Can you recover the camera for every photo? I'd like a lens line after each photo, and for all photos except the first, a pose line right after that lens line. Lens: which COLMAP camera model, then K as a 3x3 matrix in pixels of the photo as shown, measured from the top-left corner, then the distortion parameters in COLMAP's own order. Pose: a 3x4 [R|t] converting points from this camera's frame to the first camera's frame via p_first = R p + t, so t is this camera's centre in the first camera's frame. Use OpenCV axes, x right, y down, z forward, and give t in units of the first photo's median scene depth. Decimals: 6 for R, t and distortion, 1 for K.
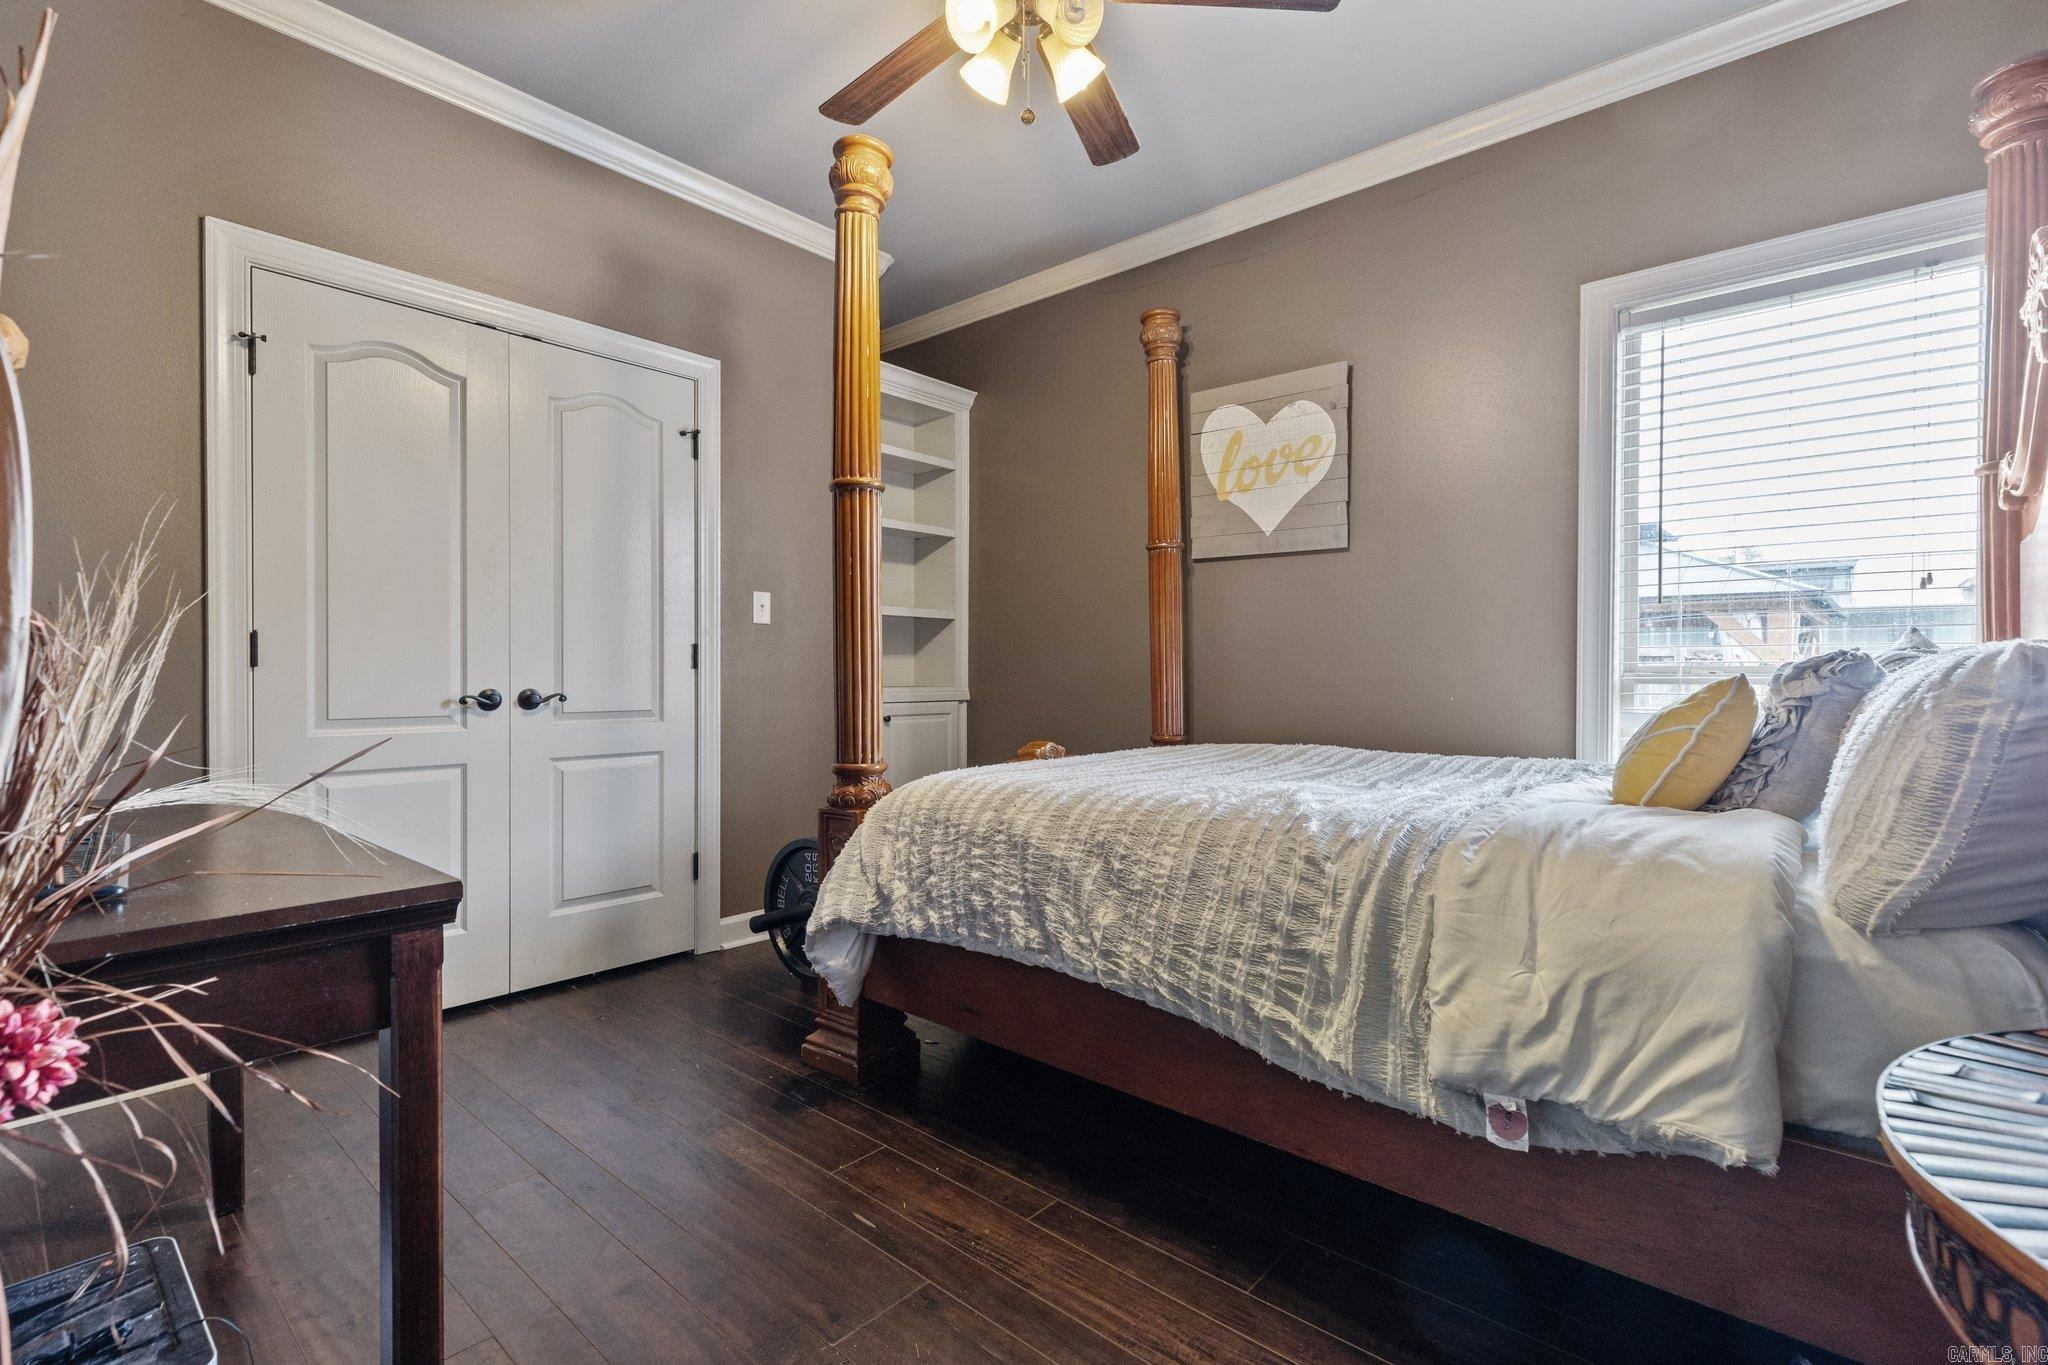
lens RADIAL K [[934.8, 0, 1027.1], [0, 934.8, 684.4], [0, 0, 1]] dist [0.003186, 0.000448]
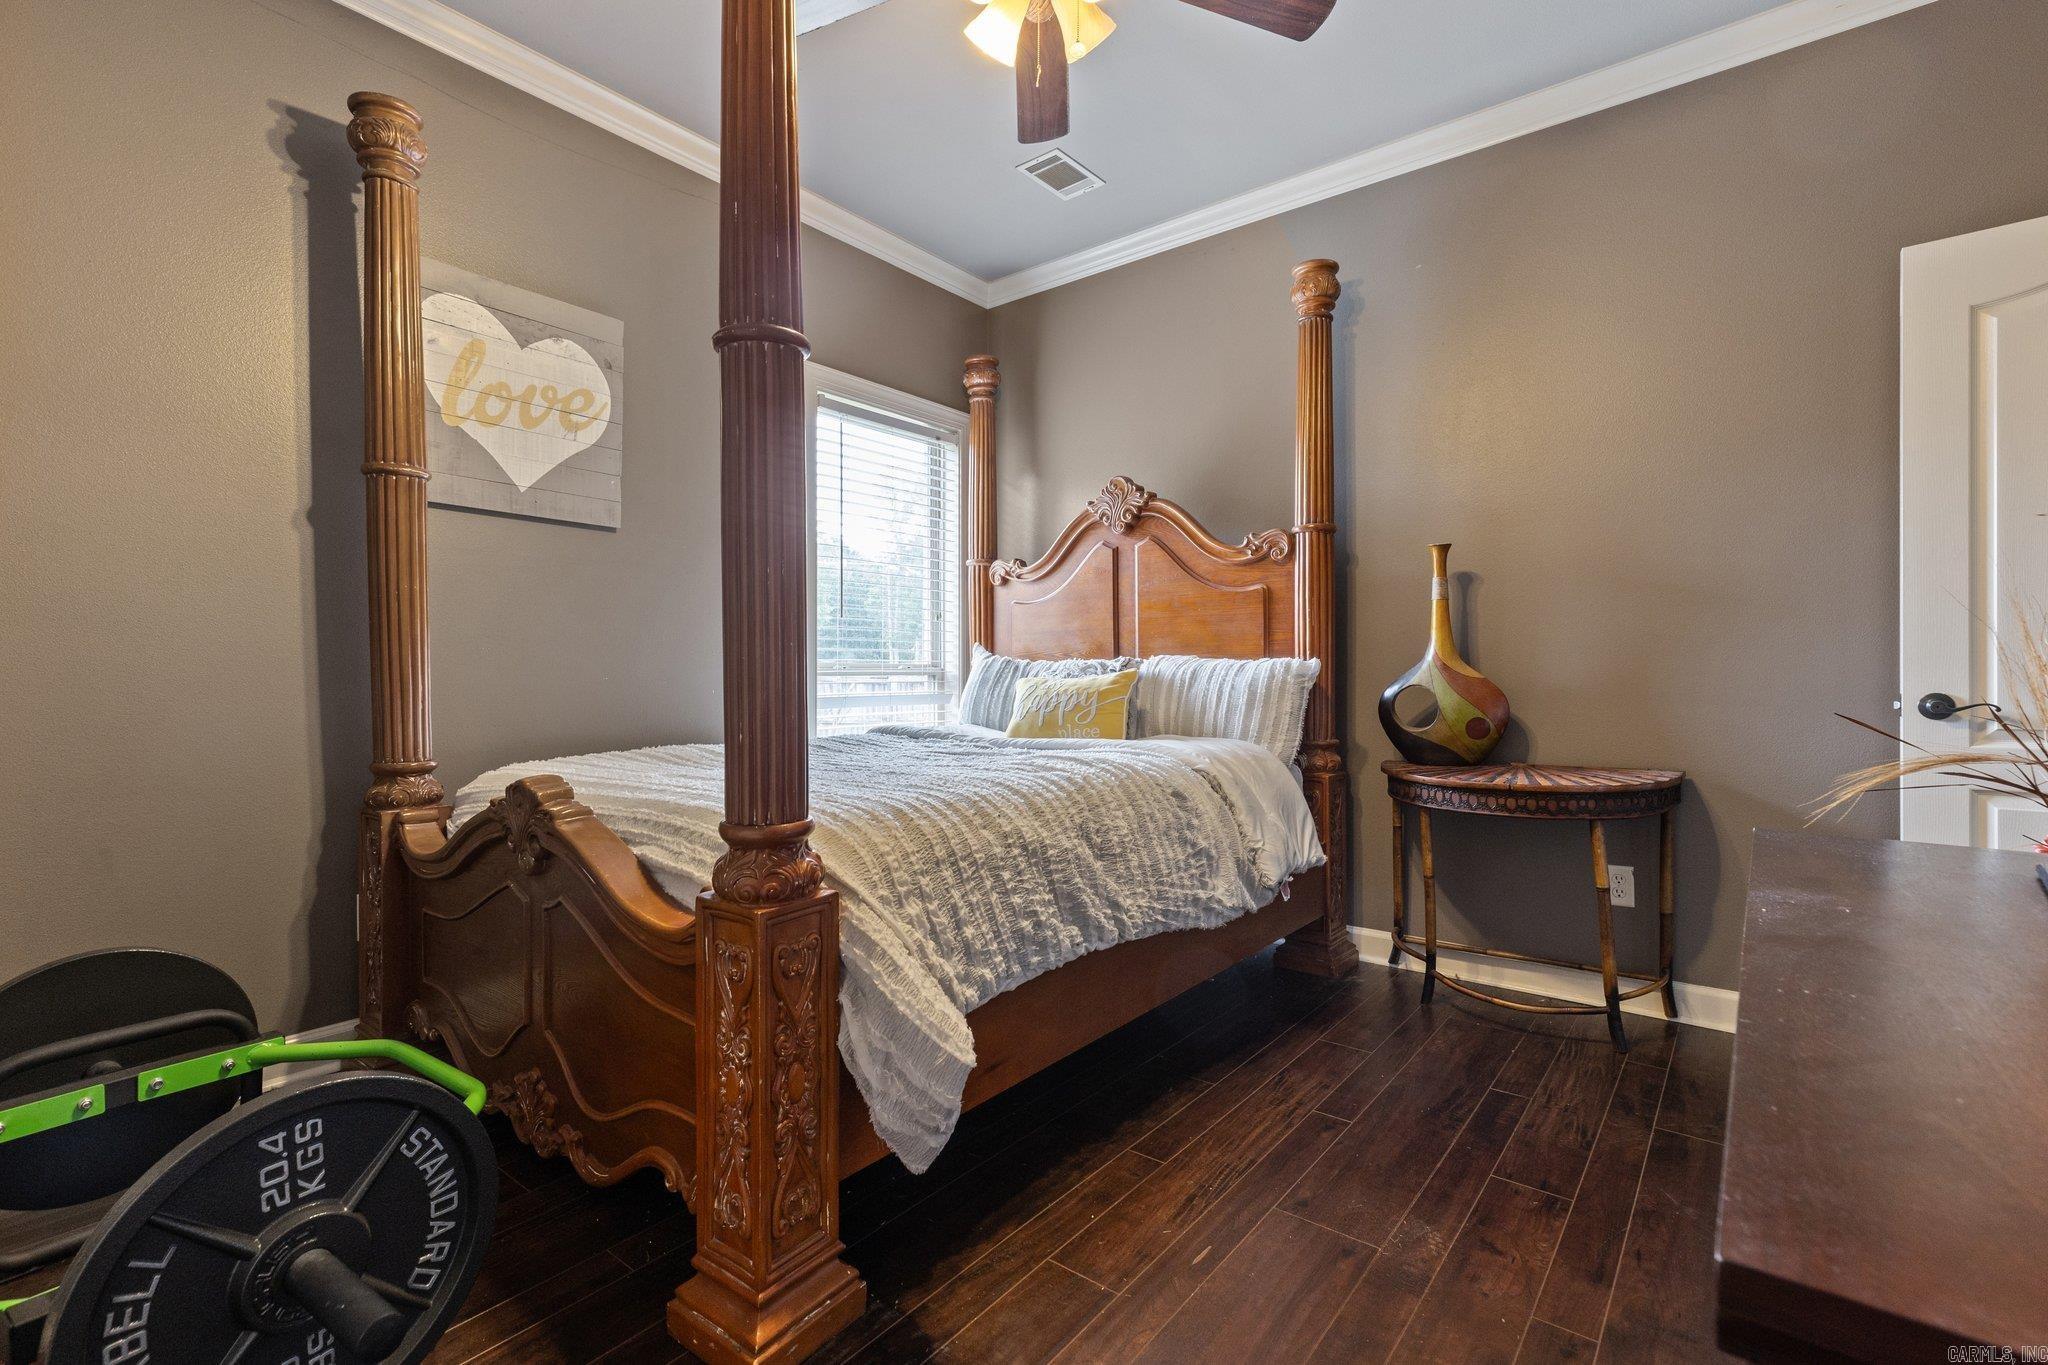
lens RADIAL K [[934.8, 0, 1027.5], [0, 934.8, 684.5], [0, 0, 1]] dist [0.003186, 0.000448]
pose [[-0.052813, -0.017637, 0.998449, -0.876788], [0.009277, 0.999792, 0.018152, -0.011901], [-0.998561, 0.010221, -0.052638, 0.982152]]
